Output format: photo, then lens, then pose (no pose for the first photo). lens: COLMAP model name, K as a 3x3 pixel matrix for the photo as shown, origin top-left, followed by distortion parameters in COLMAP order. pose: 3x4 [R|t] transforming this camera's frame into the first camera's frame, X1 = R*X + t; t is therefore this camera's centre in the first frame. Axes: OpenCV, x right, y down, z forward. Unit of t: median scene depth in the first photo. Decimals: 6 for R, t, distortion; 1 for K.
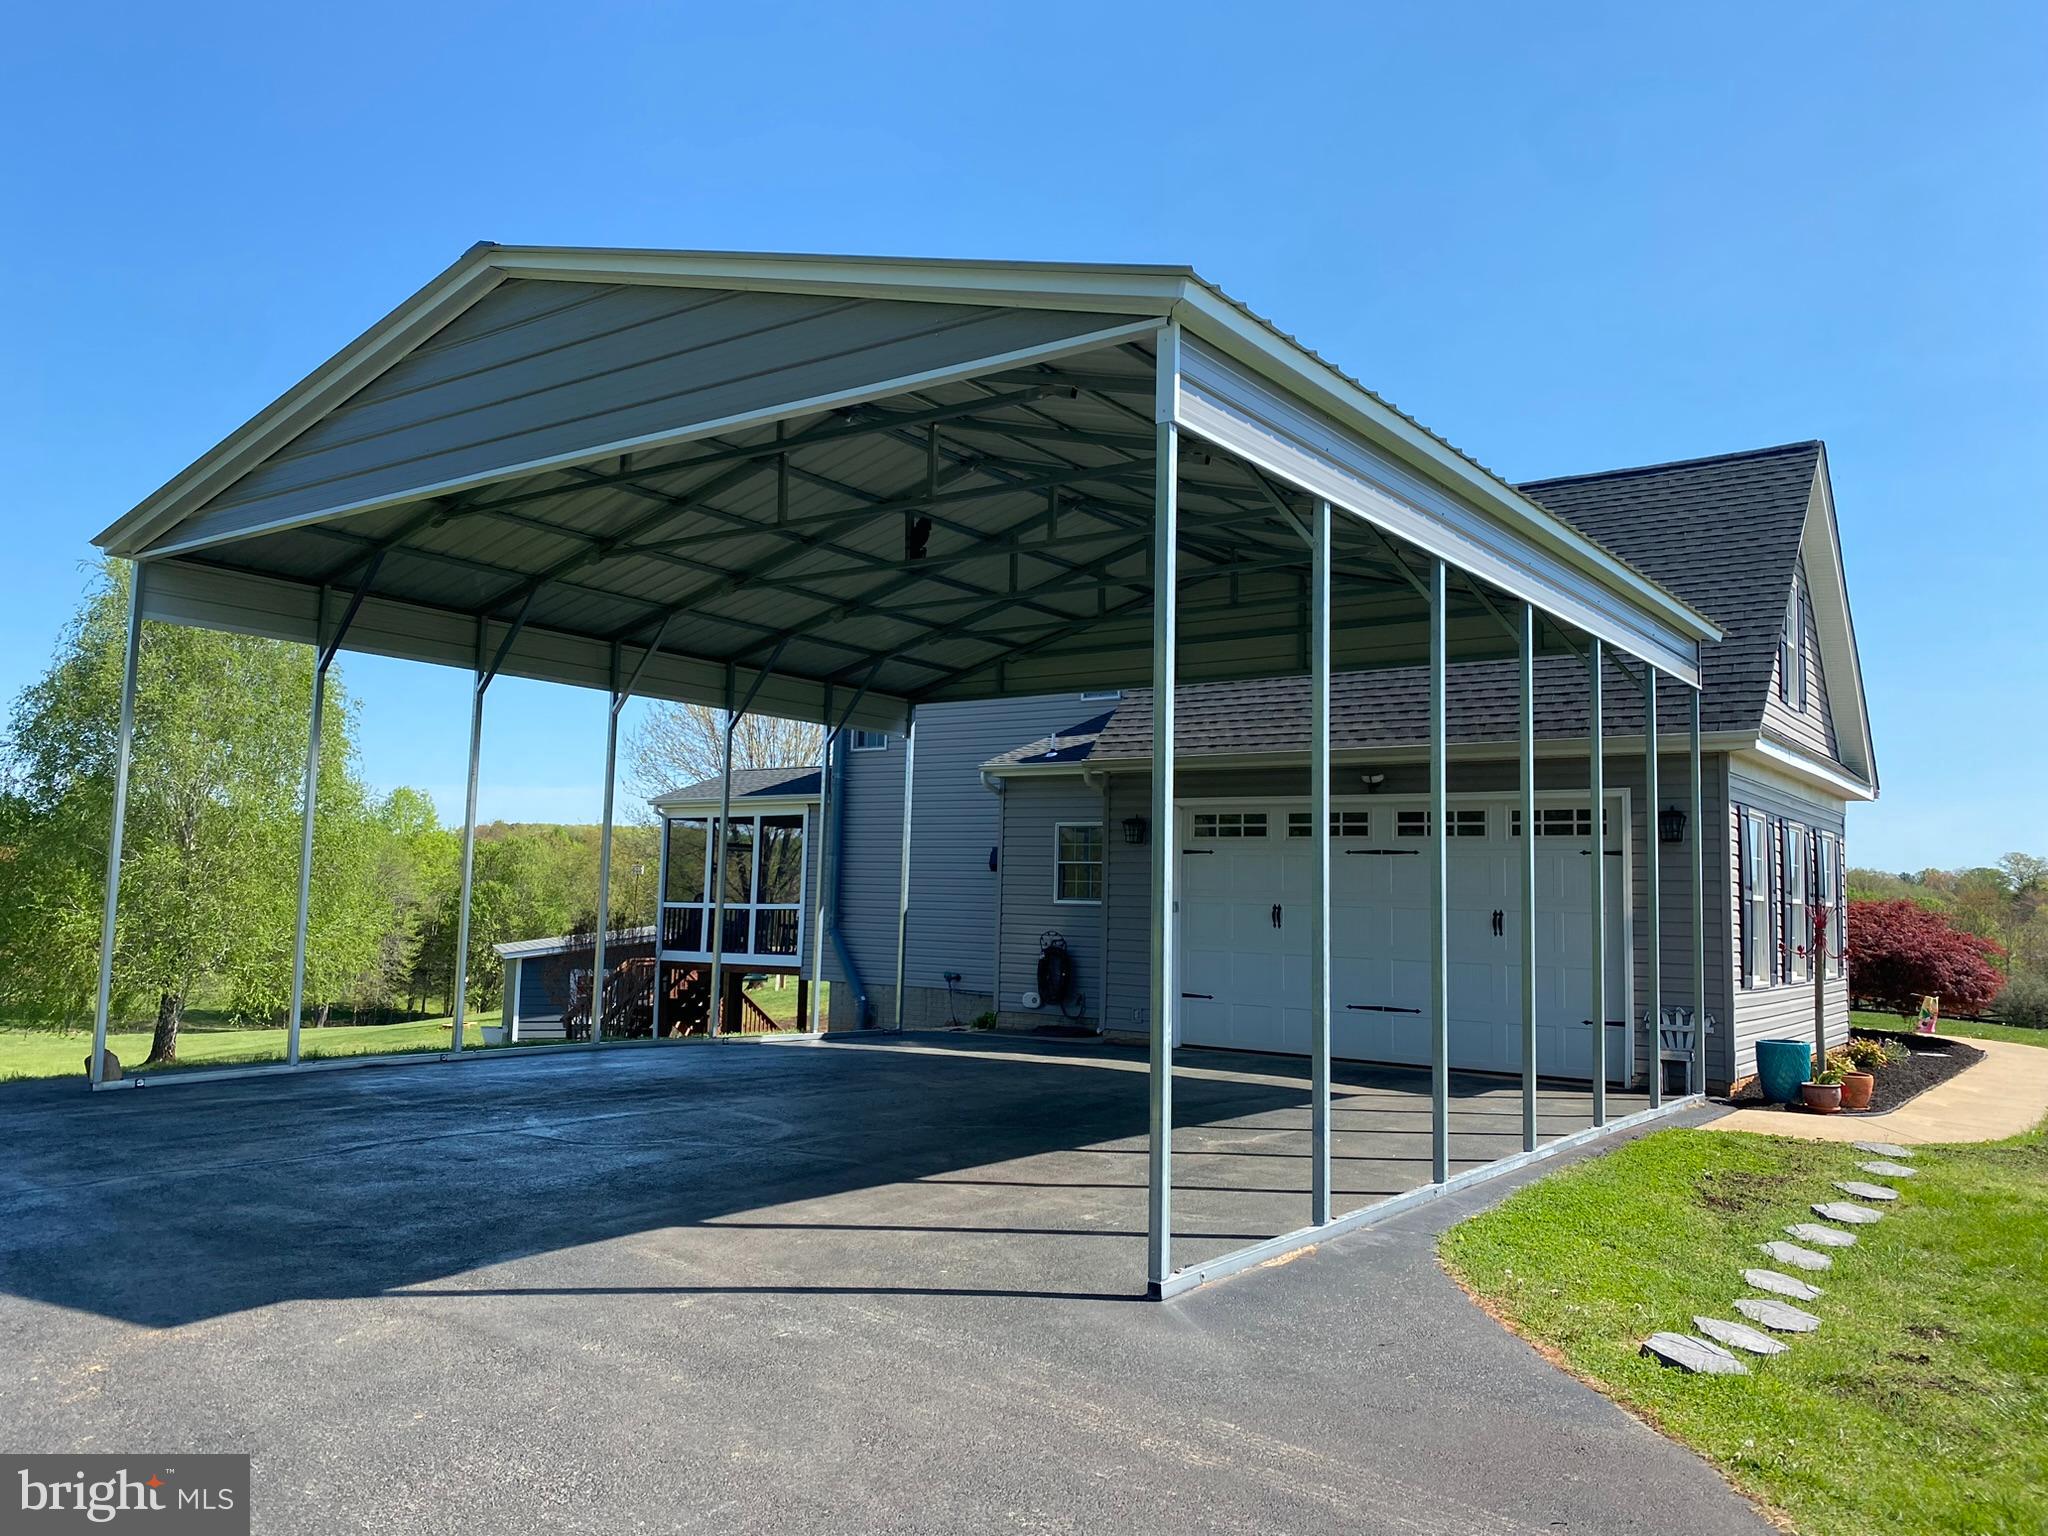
lens RADIAL K [[1535.6, 0, 1024.0], [0, 1535.6, 768.0], [0, 0, 1]] dist [-0.014561, -0.004455]
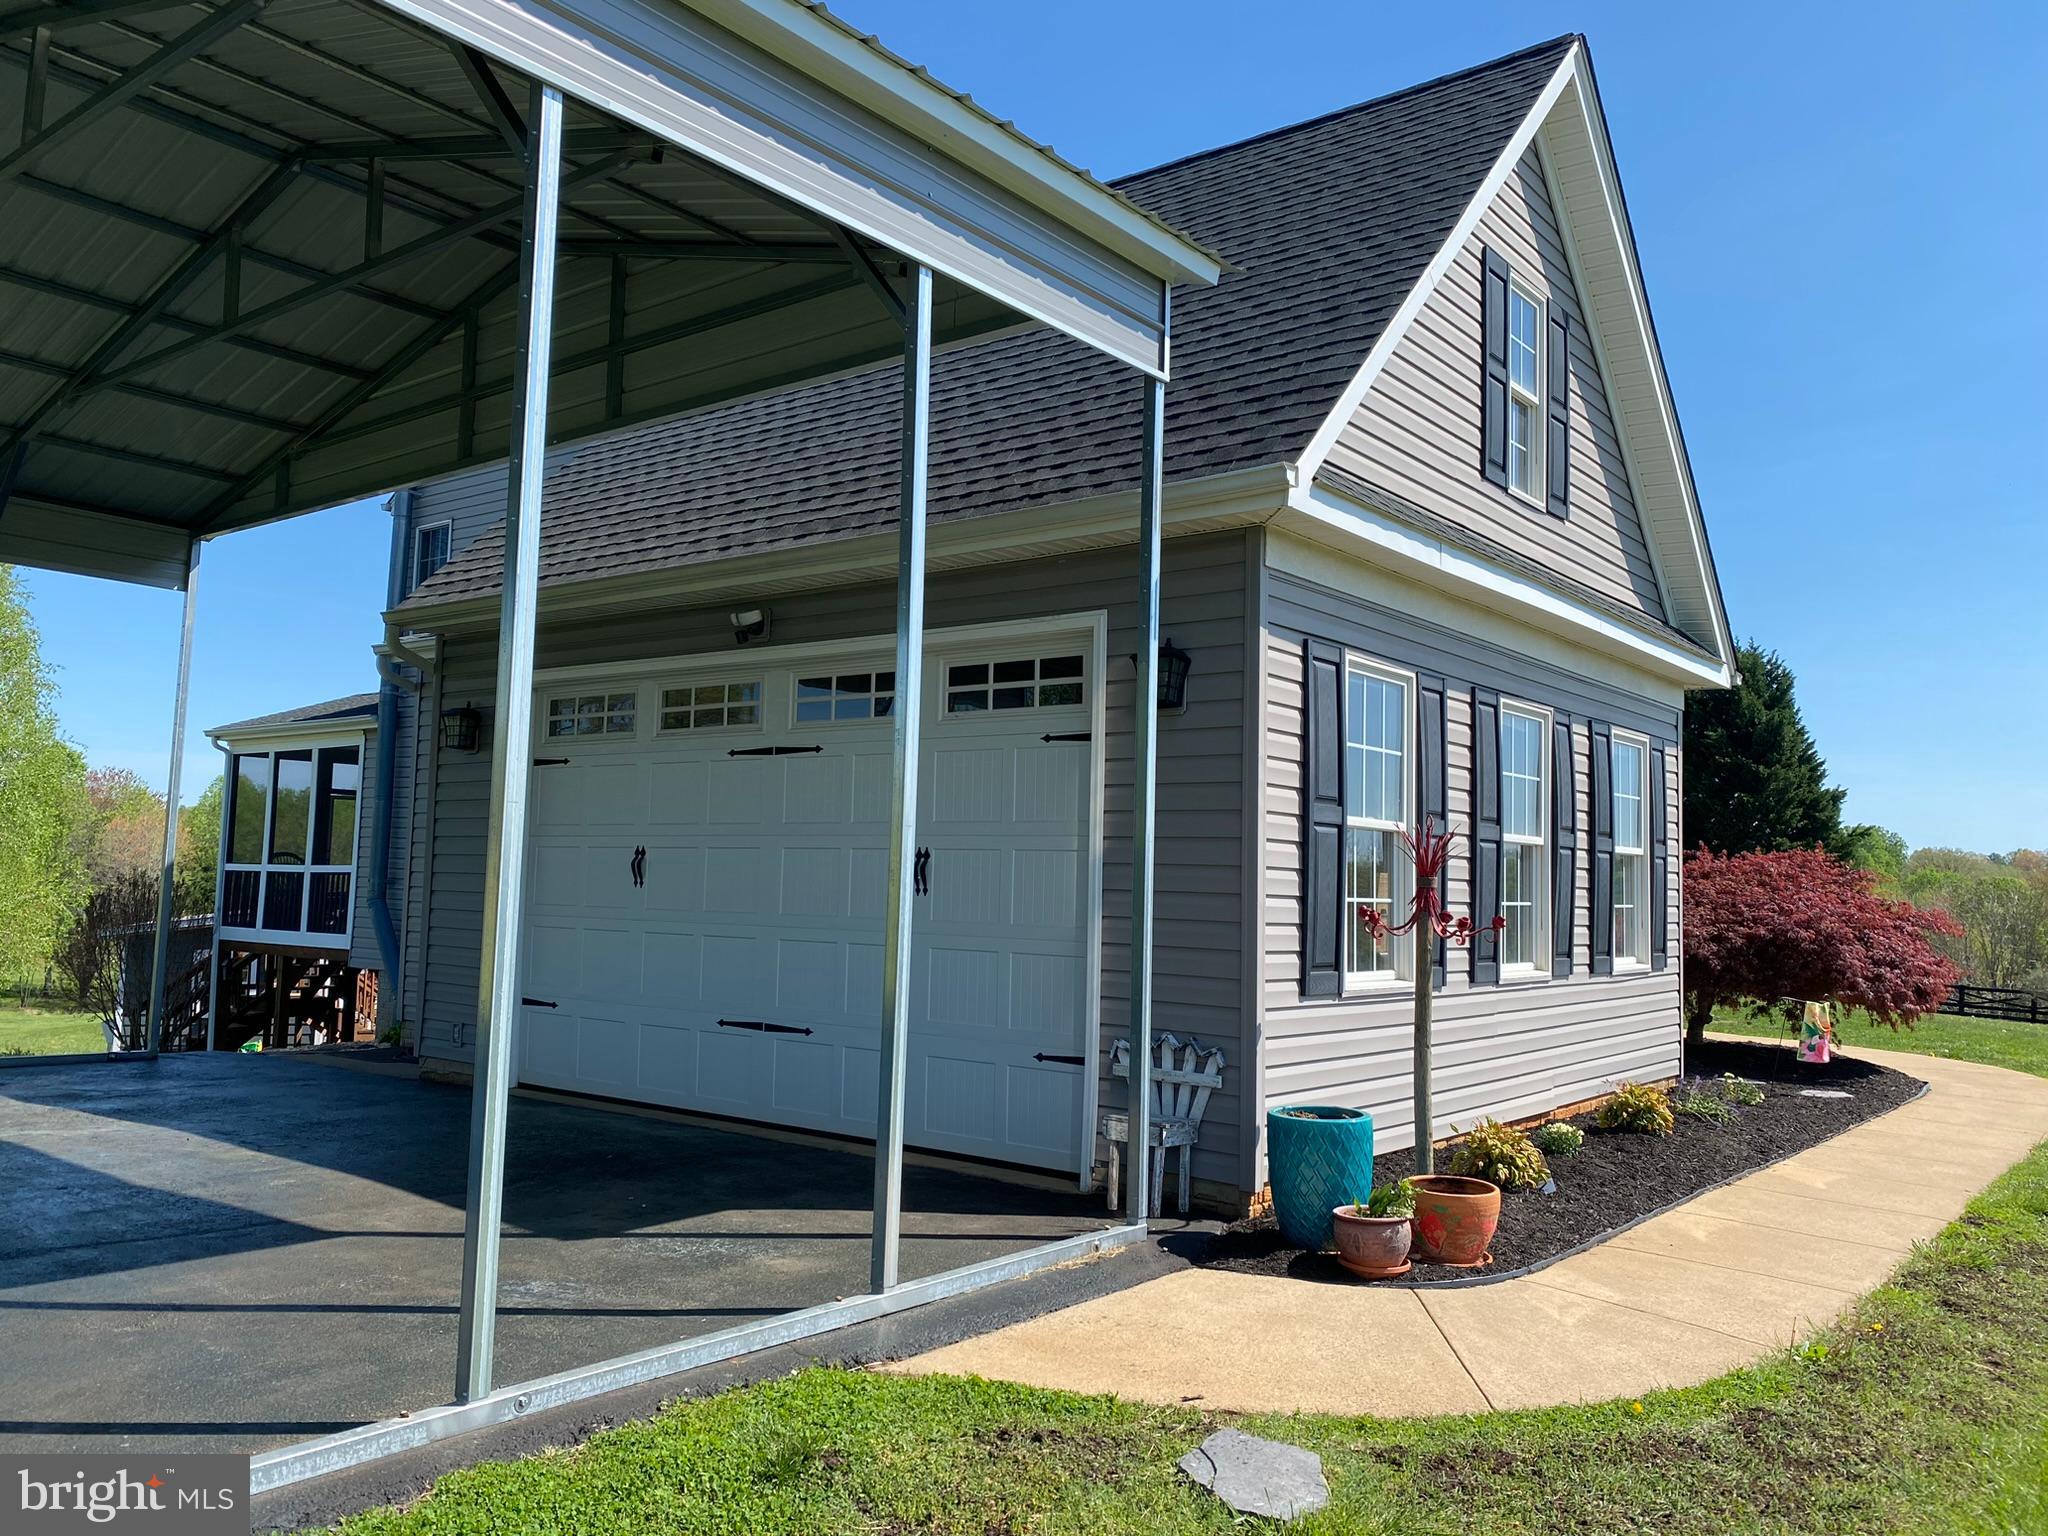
lens RADIAL K [[1582.6, 0, 1024.0], [0, 1582.6, 768.0], [0, 0, 1]] dist [-0.001594, -0.005305]
pose [[0.999693, -0.002056, -0.024684, 0.319492], [0.002446, 0.999872, 0.015793, 0.048880], [0.024648, -0.015849, 0.999571, 0.390215]]
